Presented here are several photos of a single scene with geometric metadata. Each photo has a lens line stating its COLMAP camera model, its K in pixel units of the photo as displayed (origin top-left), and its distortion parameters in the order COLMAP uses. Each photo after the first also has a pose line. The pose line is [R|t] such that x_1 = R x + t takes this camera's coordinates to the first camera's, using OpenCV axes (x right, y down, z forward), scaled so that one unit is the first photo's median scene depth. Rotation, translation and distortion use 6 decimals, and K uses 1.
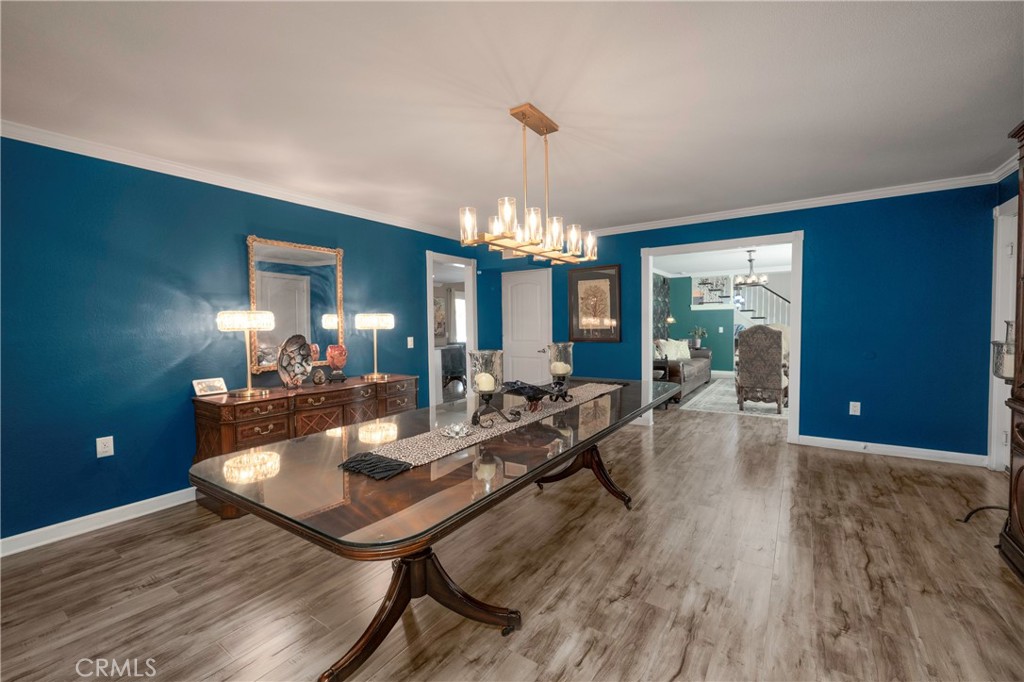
lens RADIAL K [[426.3, 0, 513.7], [0, 426.3, 344.1], [0, 0, 1]] dist [0.010556, 0.000445]
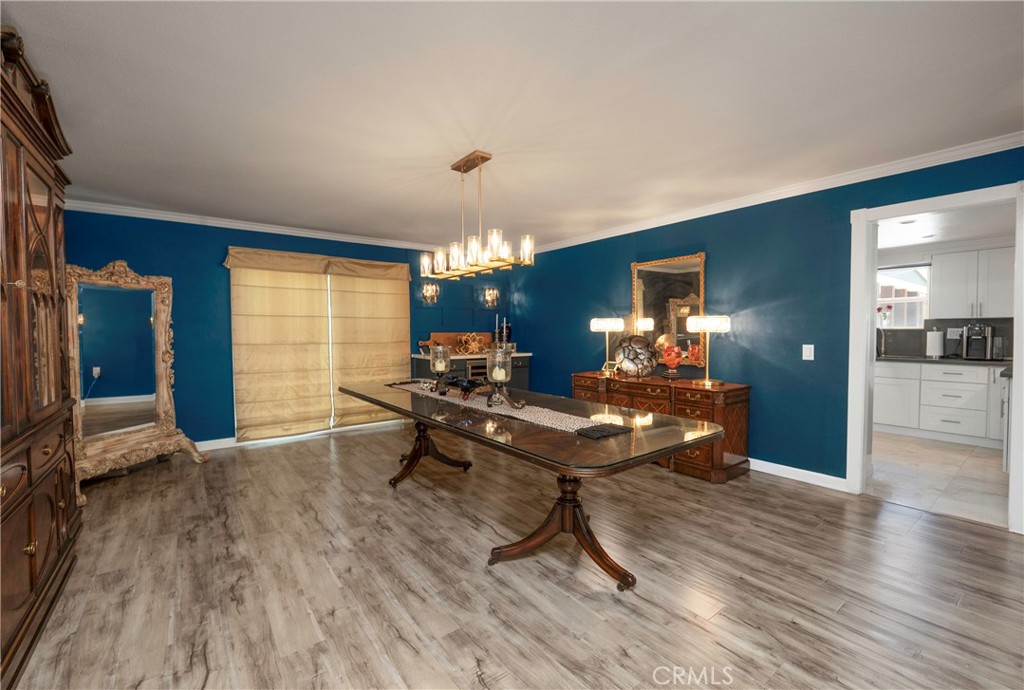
lens RADIAL K [[433.1, 0, 510.8], [0, 433.1, 335.5], [0, 0, 1]] dist [-0.002962, -0.000031]
pose [[-0.327823, 0.021843, -0.944487, 1.090078], [-0.040959, 0.998464, 0.037308, -0.070073], [0.943851, 0.050916, -0.326425, 1.389892]]
